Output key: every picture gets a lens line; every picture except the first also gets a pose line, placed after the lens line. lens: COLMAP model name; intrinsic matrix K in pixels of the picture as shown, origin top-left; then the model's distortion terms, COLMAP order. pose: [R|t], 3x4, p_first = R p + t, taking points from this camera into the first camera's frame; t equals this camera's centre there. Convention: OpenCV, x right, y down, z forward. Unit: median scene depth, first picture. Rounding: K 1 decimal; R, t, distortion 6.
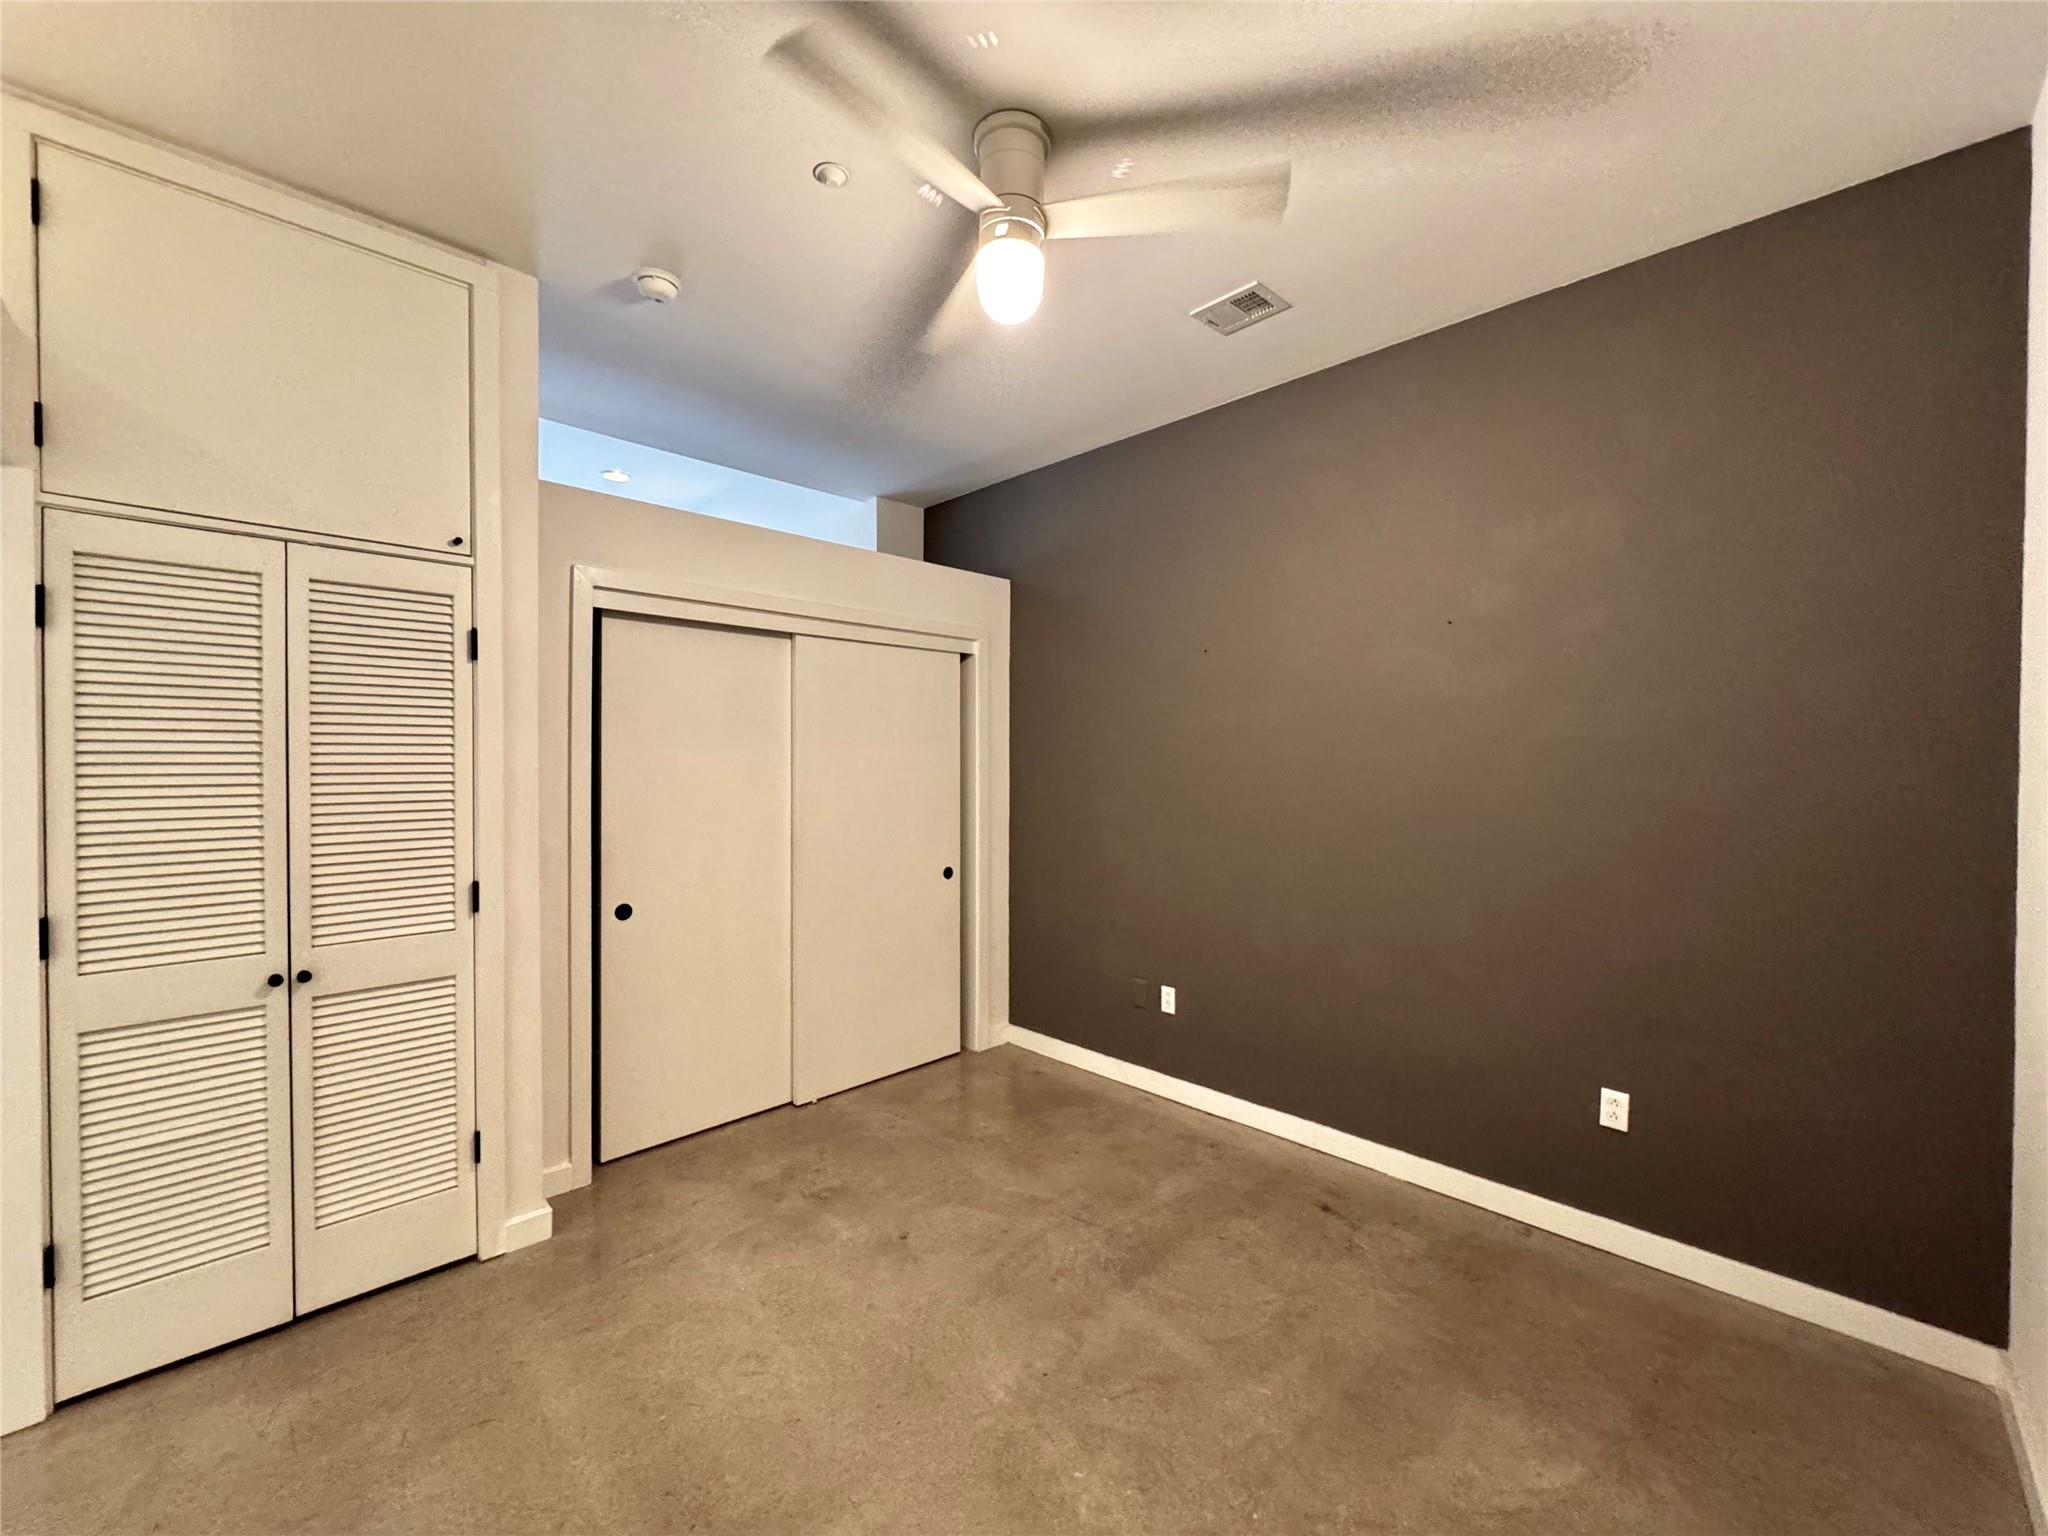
lens RADIAL K [[811.8, 0, 1026.3], [0, 811.8, 771.8], [0, 0, 1]] dist [-0.001504, -0.000350]
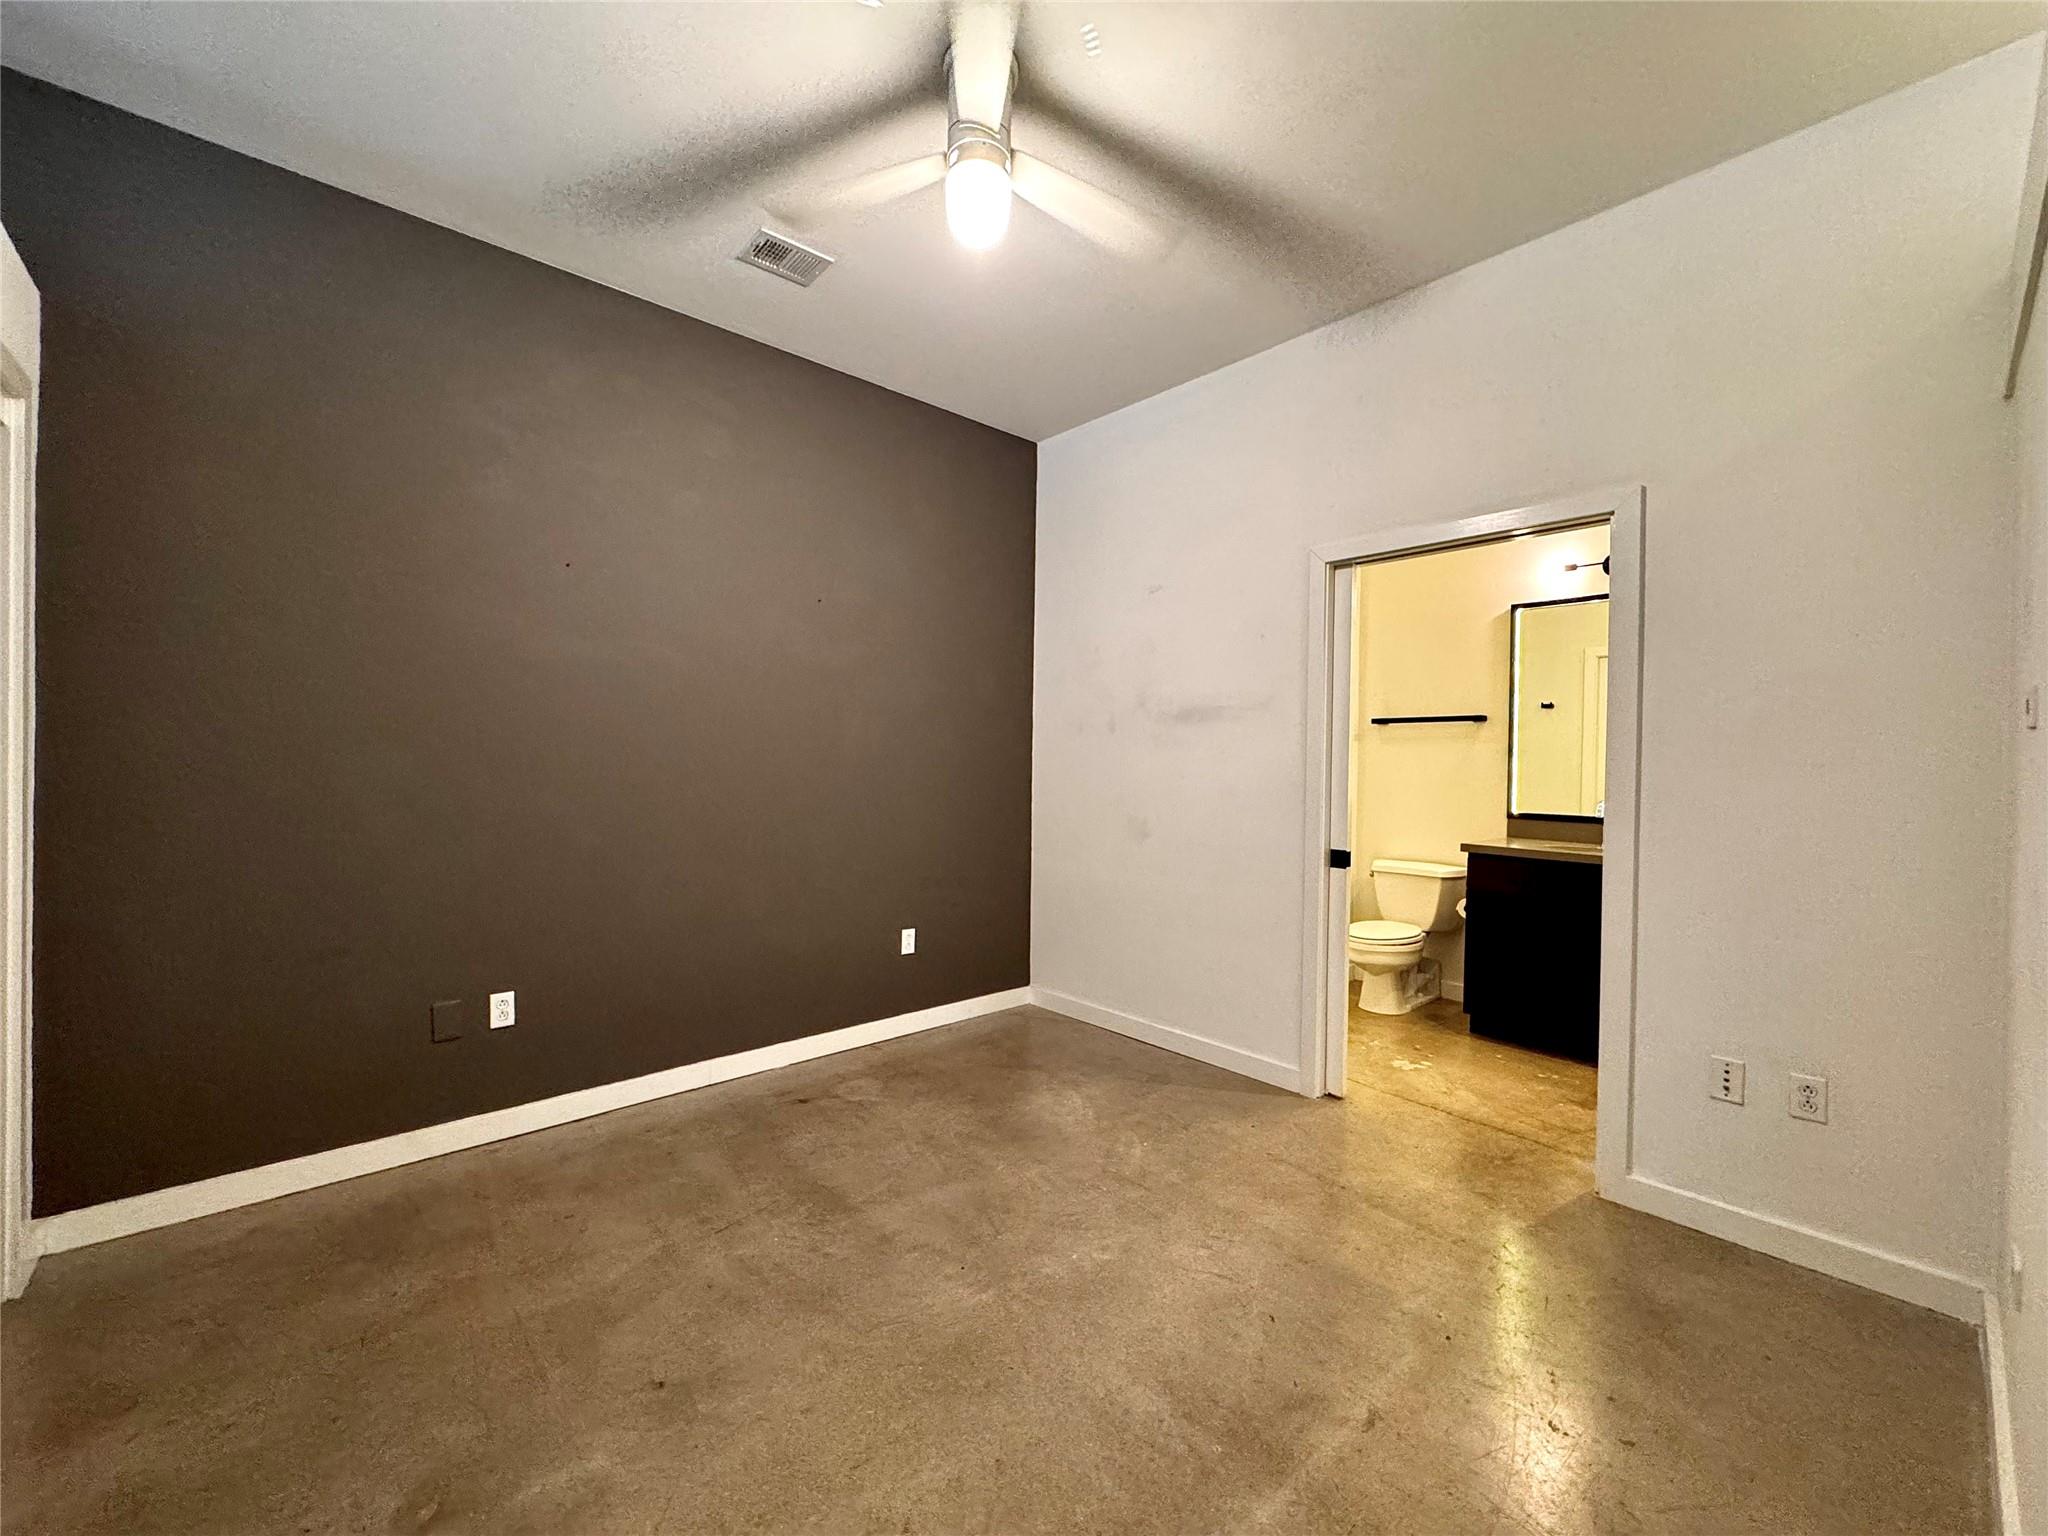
lens RADIAL K [[811.8, 0, 1026.3], [0, 811.8, 771.8], [0, 0, 1]] dist [-0.001504, -0.000350]
pose [[0.055989, -0.011824, 0.998361, -0.796178], [0.000216, 0.999930, 0.011831, 0.072042], [-0.998431, -0.000446, 0.055987, 0.679595]]
